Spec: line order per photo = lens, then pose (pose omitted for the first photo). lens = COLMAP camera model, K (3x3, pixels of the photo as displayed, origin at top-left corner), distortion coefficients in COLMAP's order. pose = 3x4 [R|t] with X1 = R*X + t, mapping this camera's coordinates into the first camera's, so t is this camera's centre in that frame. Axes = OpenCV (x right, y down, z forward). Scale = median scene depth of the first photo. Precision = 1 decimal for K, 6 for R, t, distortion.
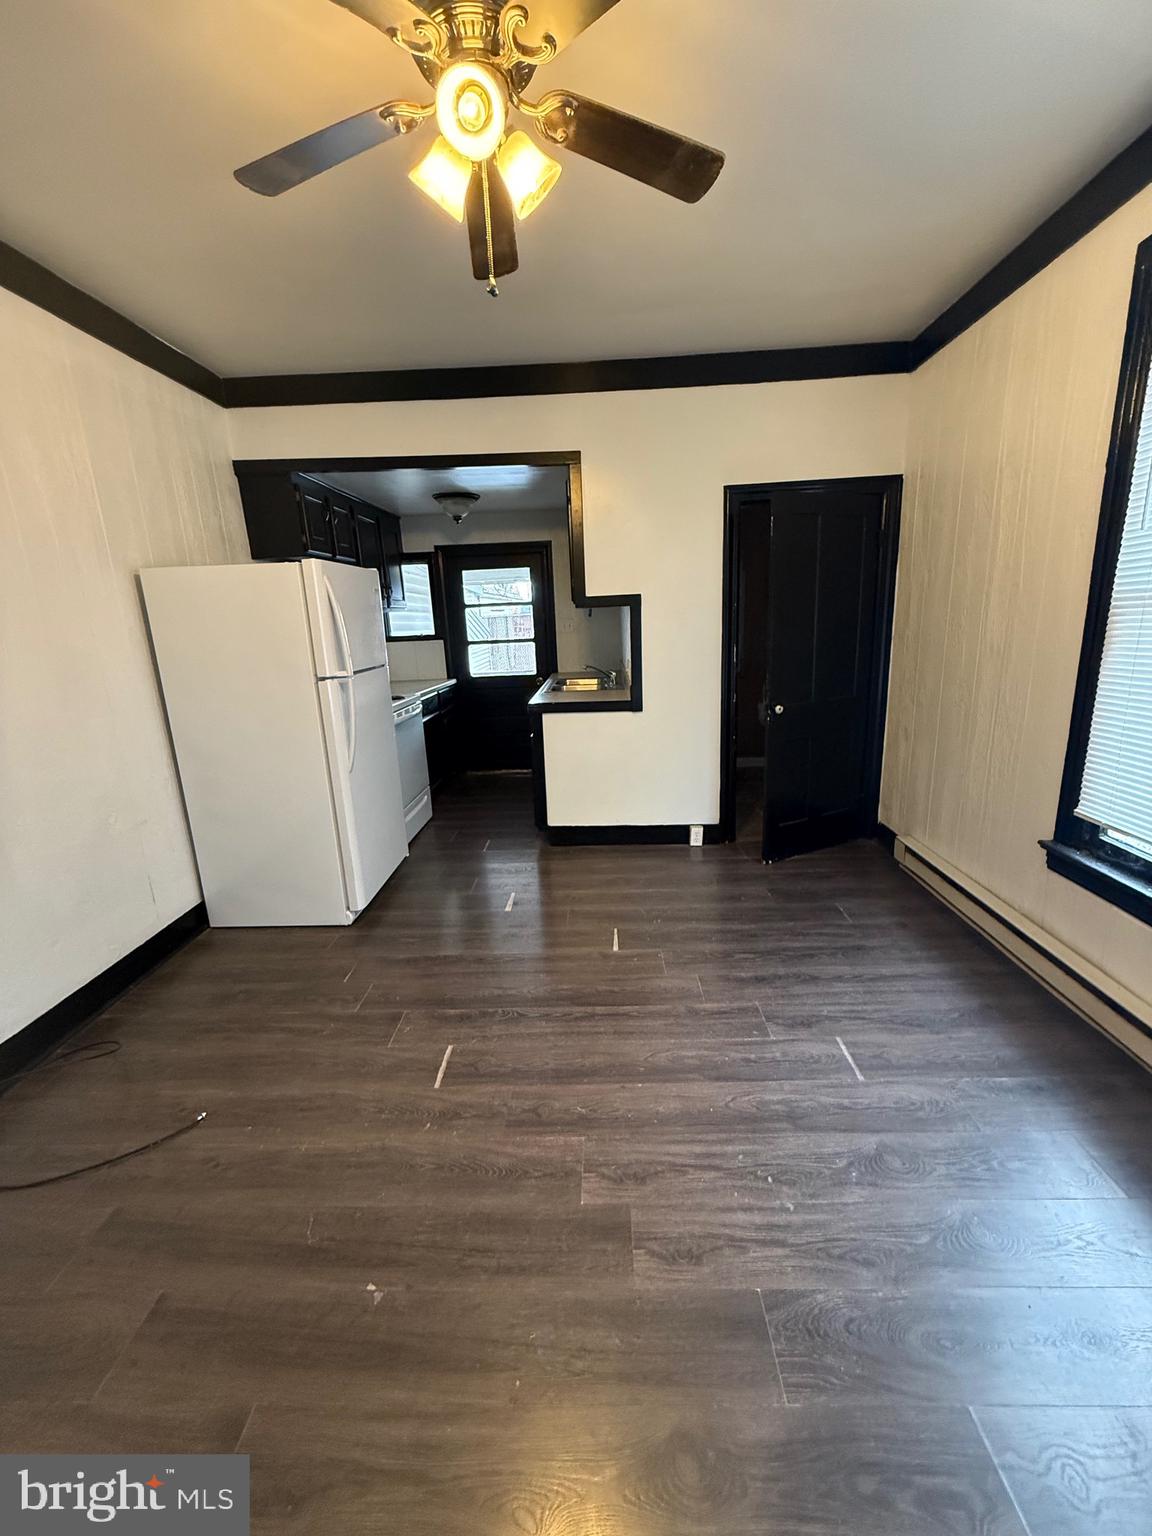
lens RADIAL K [[610.1, 0, 576.0], [0, 610.1, 768.9], [0, 0, 1]] dist [-0.001007, -0.000400]
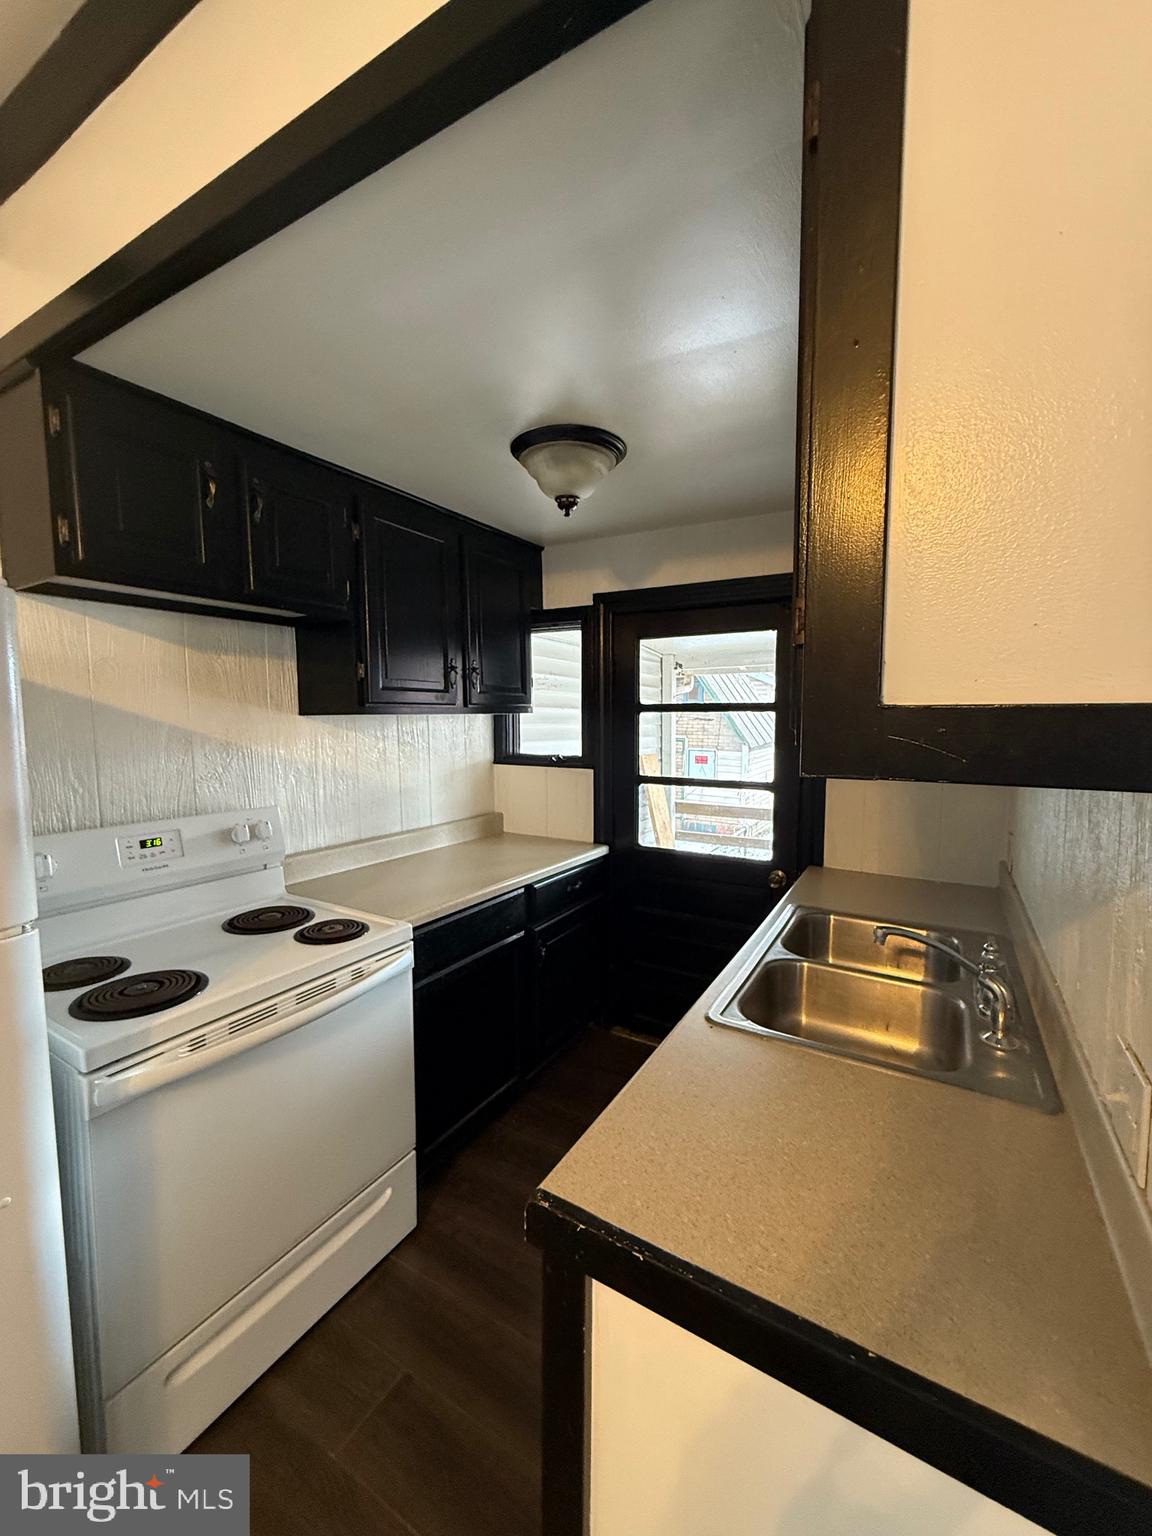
lens RADIAL K [[610.1, 0, 571.5], [0, 610.1, 764.1], [0, 0, 1]] dist [-0.001007, -0.000400]
pose [[0.875338, 0.079343, -0.476957, 0.012672], [-0.151718, 0.981695, -0.115134, -0.155966], [0.459091, 0.173144, 0.871353, 0.549629]]
